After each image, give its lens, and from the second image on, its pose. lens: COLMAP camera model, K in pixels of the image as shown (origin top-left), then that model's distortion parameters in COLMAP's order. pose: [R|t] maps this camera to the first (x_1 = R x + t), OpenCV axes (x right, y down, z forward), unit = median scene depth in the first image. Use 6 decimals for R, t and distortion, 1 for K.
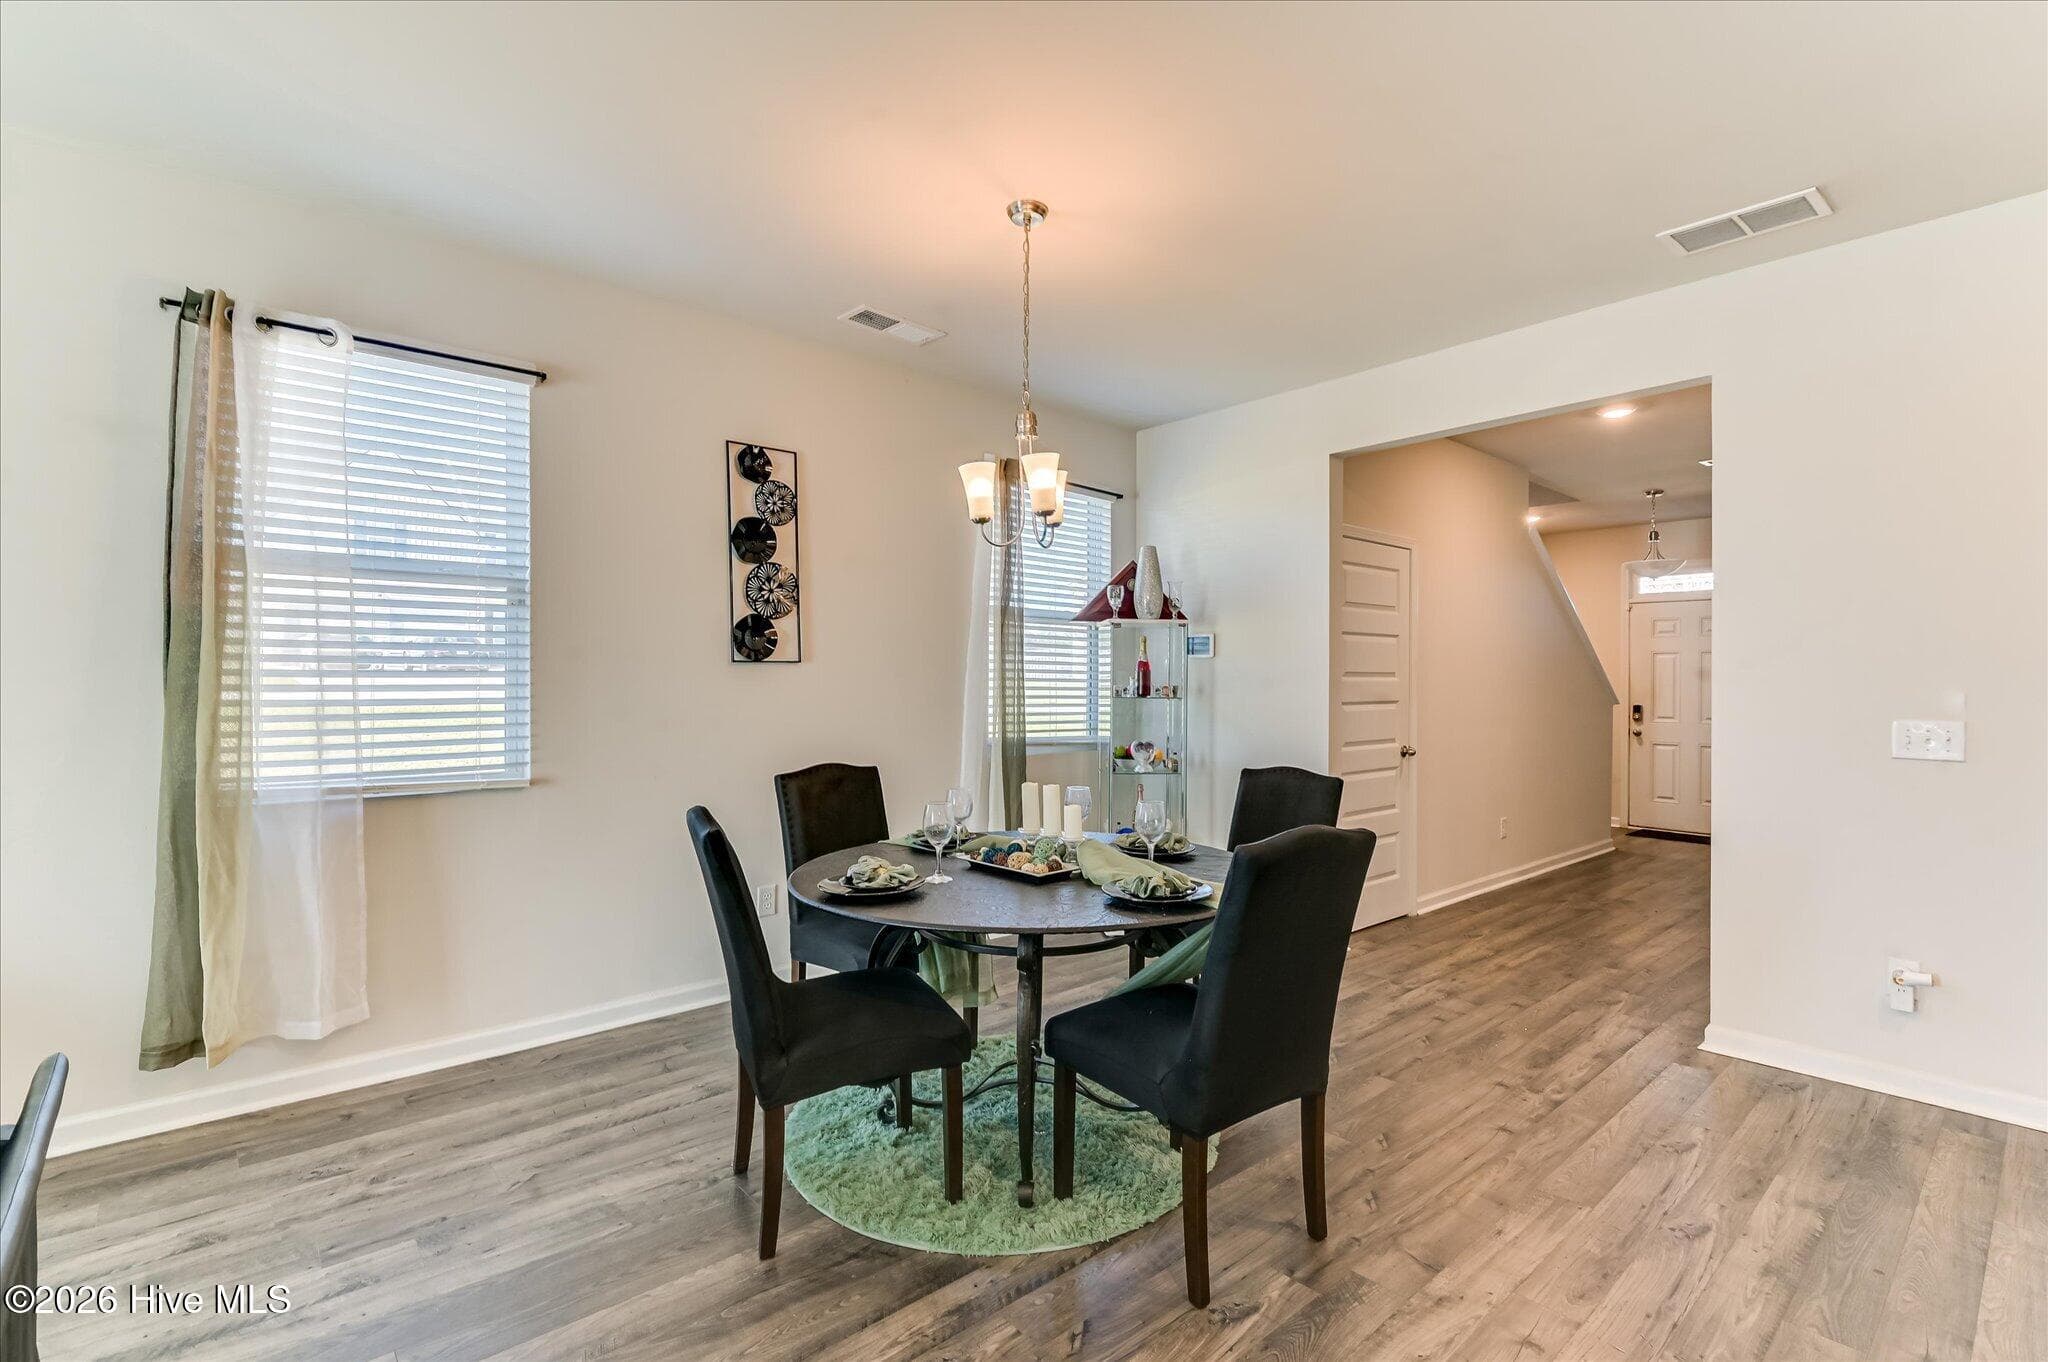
lens RADIAL K [[926.2, 0, 1025.2], [0, 926.2, 682.6], [0, 0, 1]] dist [0.002070, -0.003706]
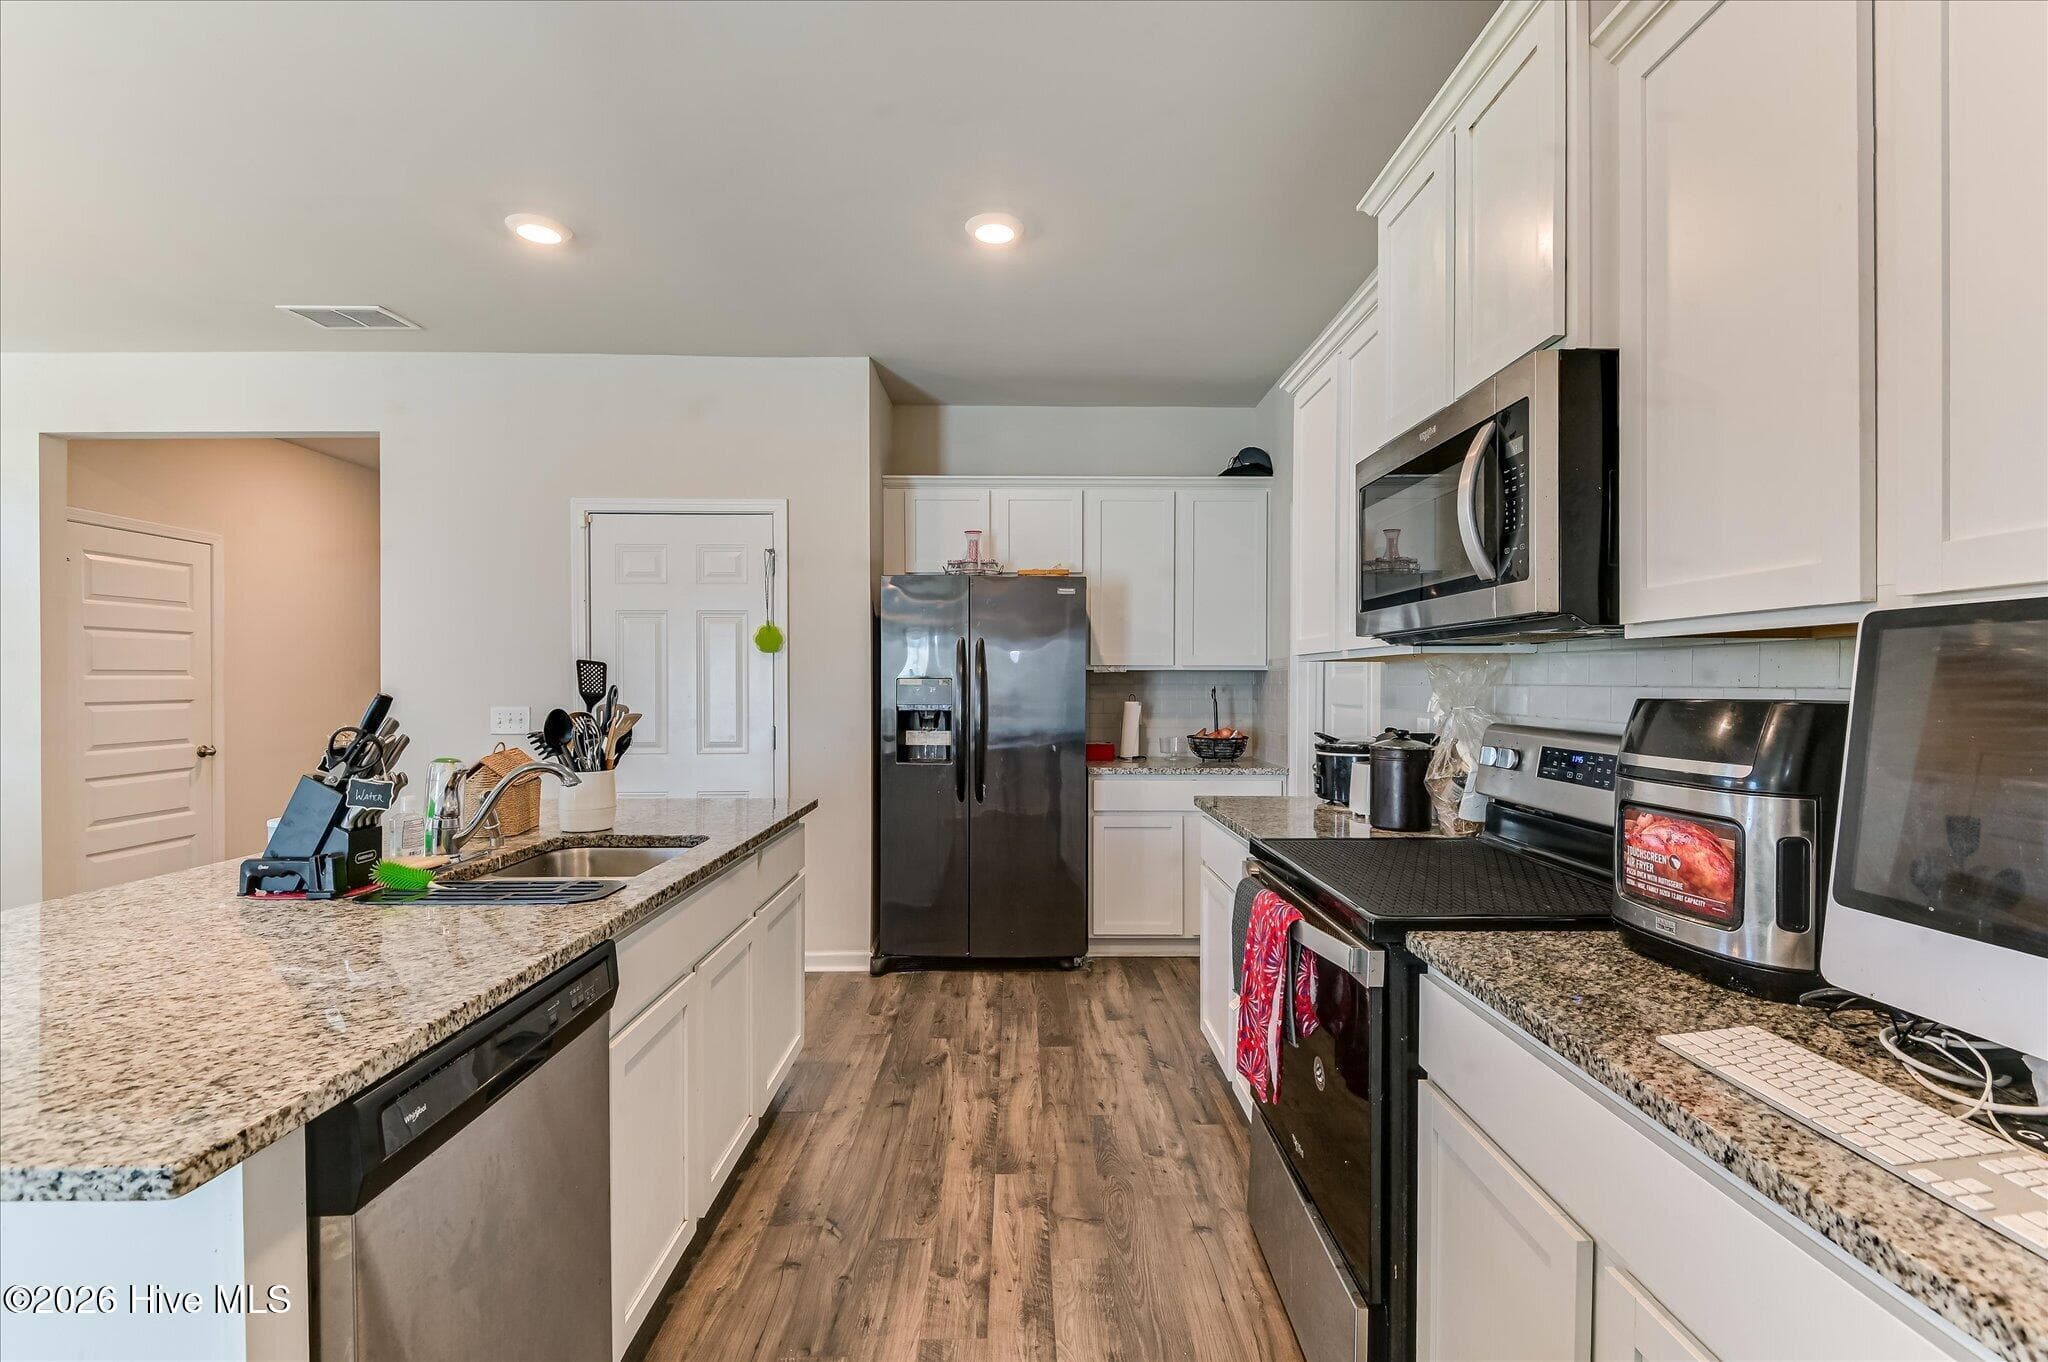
lens RADIAL K [[926.2, 0, 1050.5], [0, 926.2, 682.2], [0, 0, 1]] dist [0.002070, -0.003706]
pose [[0.652182, 0.001055, 0.758062, 0.347440], [0.002353, 0.999991, -0.003416, 0.008740], [-0.758059, 0.004011, 0.652174, -0.440391]]
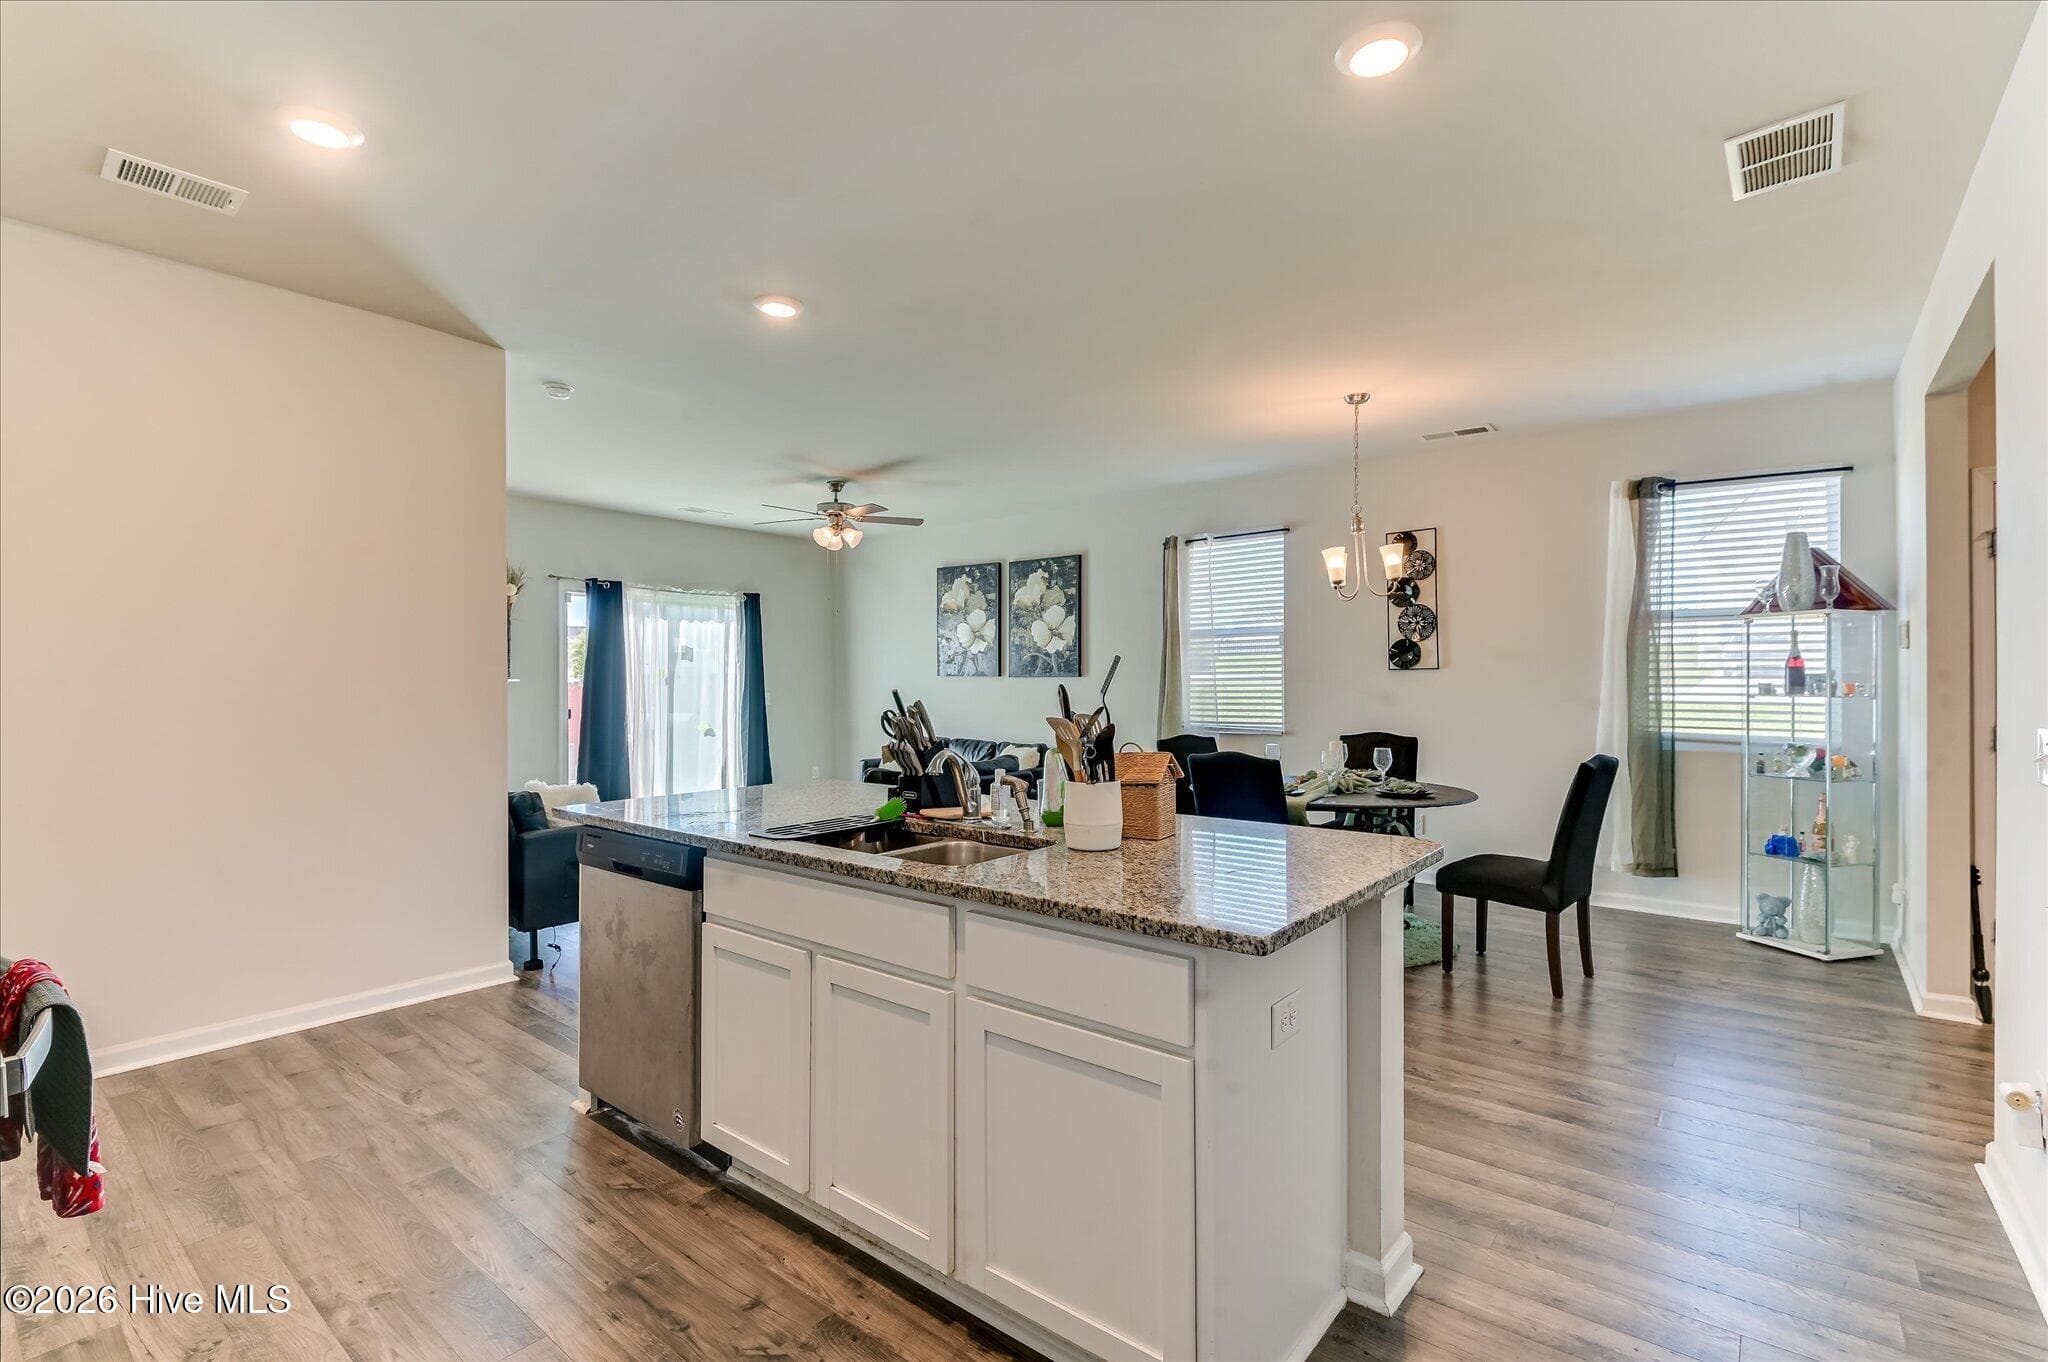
lens RADIAL K [[926.2, 0, 1028.8], [0, 926.2, 684.3], [0, 0, 1]] dist [0.002070, -0.003706]
pose [[0.149521, -0.009414, -0.988714, 1.265134], [-0.006932, 0.999920, -0.010569, 0.026861], [0.988734, 0.008434, 0.149443, 0.143463]]
